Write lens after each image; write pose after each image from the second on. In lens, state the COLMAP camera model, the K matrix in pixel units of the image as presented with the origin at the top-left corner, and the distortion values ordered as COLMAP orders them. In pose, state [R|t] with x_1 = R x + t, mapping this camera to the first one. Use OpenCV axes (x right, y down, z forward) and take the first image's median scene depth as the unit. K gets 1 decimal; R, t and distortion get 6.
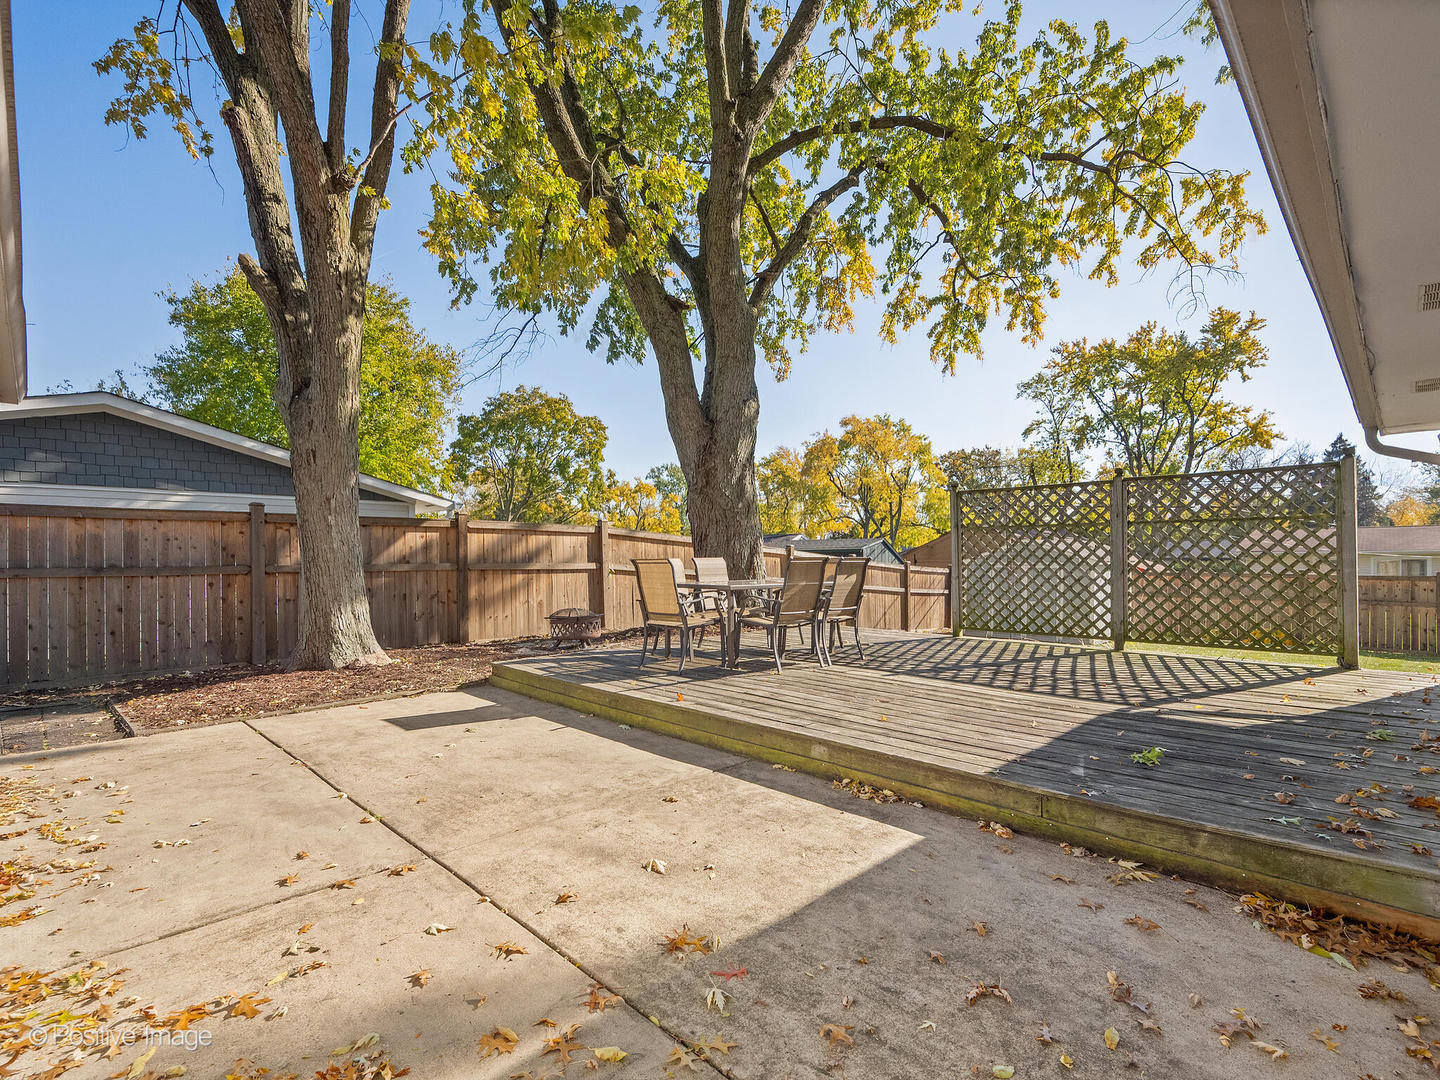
lens RADIAL K [[680.5, 0, 722.9], [0, 680.5, 533.4], [0, 0, 1]] dist [0.000209, -0.000378]
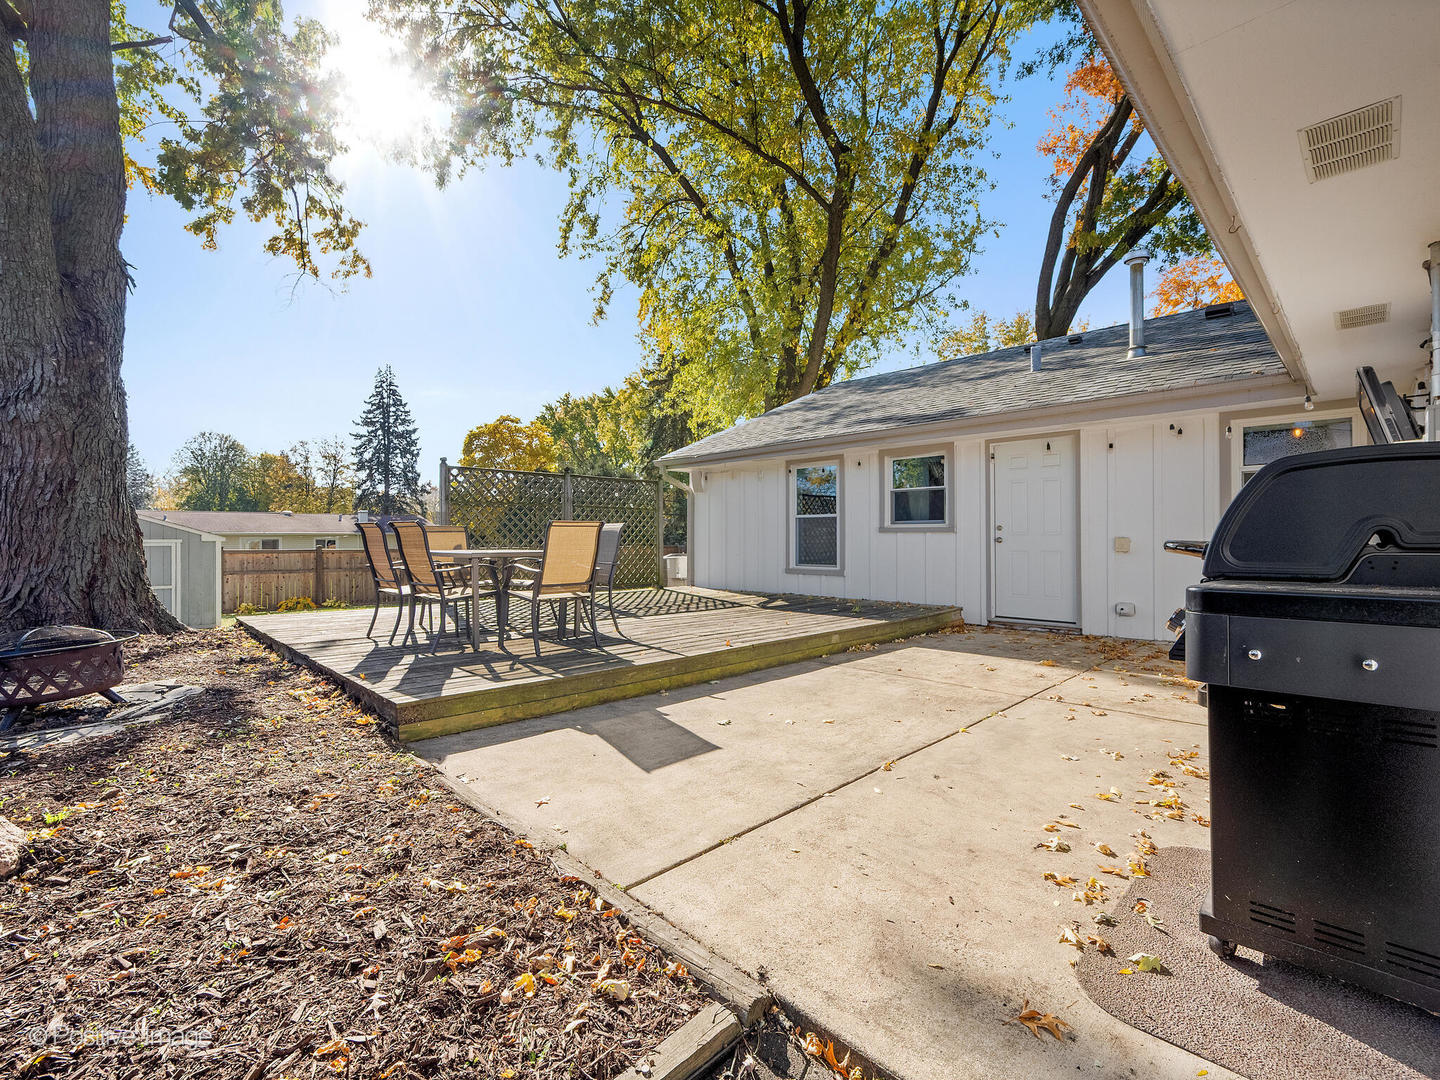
lens RADIAL K [[680.5, 0, 722.9], [0, 680.5, 533.4], [0, 0, 1]] dist [0.000209, -0.000378]
pose [[-0.007679, 0.019379, 0.999783, -1.166606], [-0.021086, 0.999587, -0.019538, 0.082231], [-0.999748, -0.021232, -0.007268, 1.005249]]
